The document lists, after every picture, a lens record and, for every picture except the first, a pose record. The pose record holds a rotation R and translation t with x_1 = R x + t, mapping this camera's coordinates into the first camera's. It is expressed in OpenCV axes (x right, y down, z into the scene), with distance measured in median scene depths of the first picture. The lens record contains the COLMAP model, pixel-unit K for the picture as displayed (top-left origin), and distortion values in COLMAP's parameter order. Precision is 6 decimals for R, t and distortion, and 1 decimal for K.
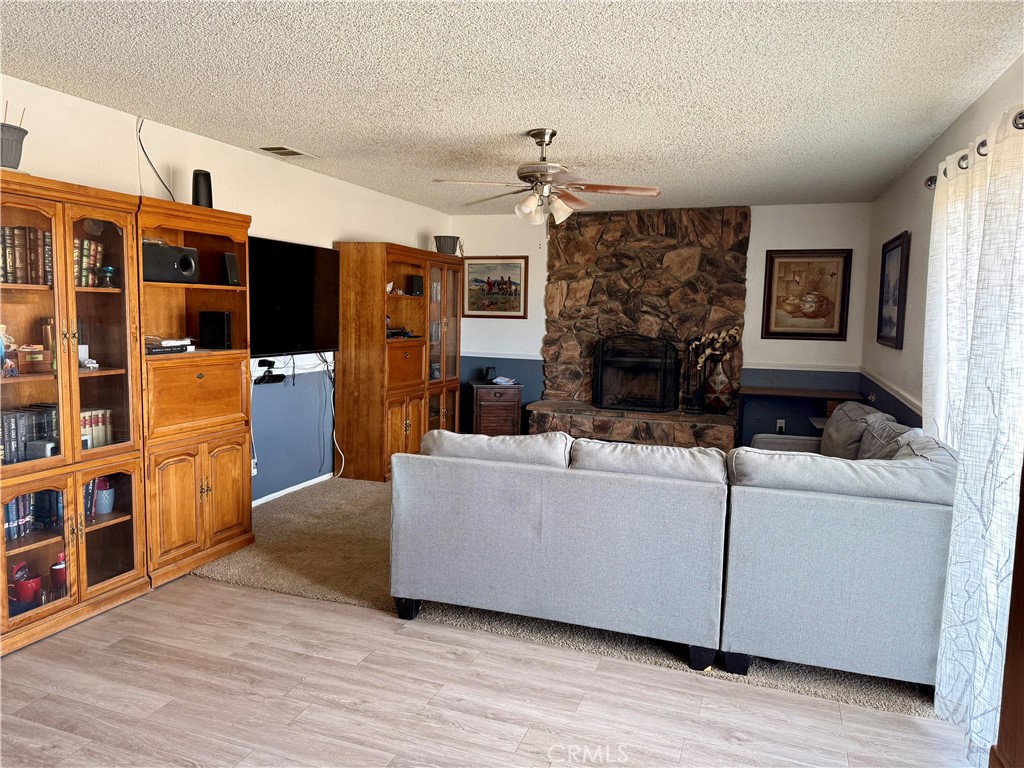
lens RADIAL K [[708.5, 0, 509.8], [0, 708.5, 382.6], [0, 0, 1]] dist [0.071291, -0.077734]
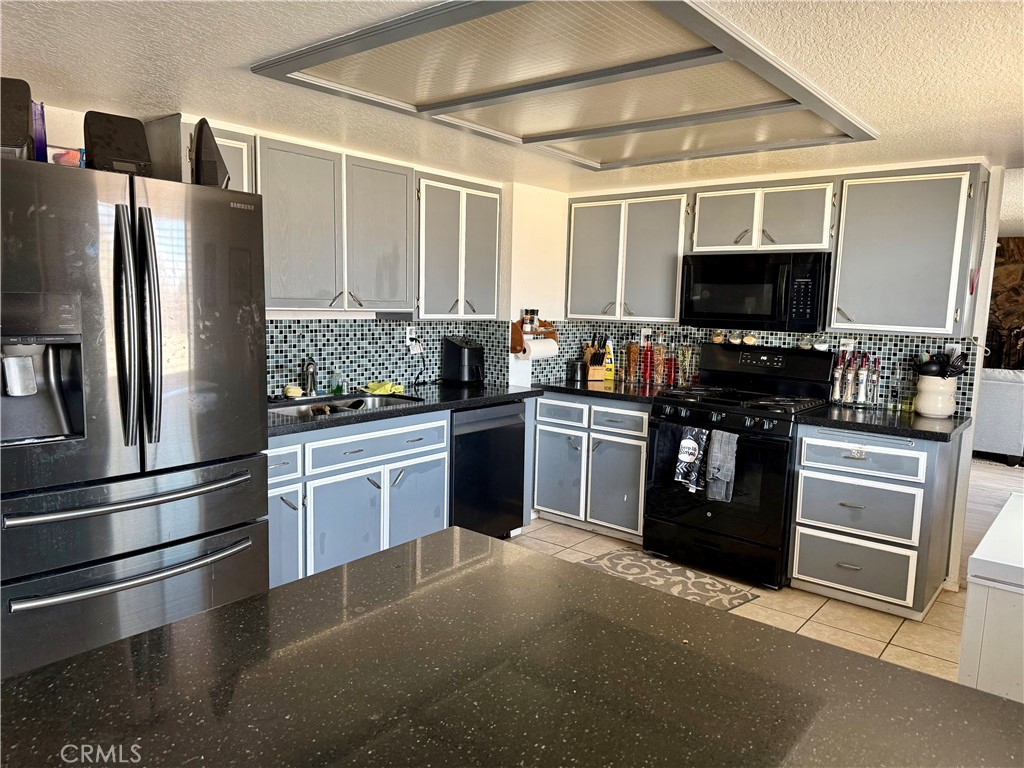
lens RADIAL K [[708.5, 0, 506.5], [0, 708.5, 388.4], [0, 0, 1]] dist [0.071291, -0.077734]
pose [[0.936743, 0.042904, -0.347379, -0.193024], [-0.038029, 0.999059, 0.020841, 0.069687], [0.347947, -0.006312, 0.937493, -0.718960]]
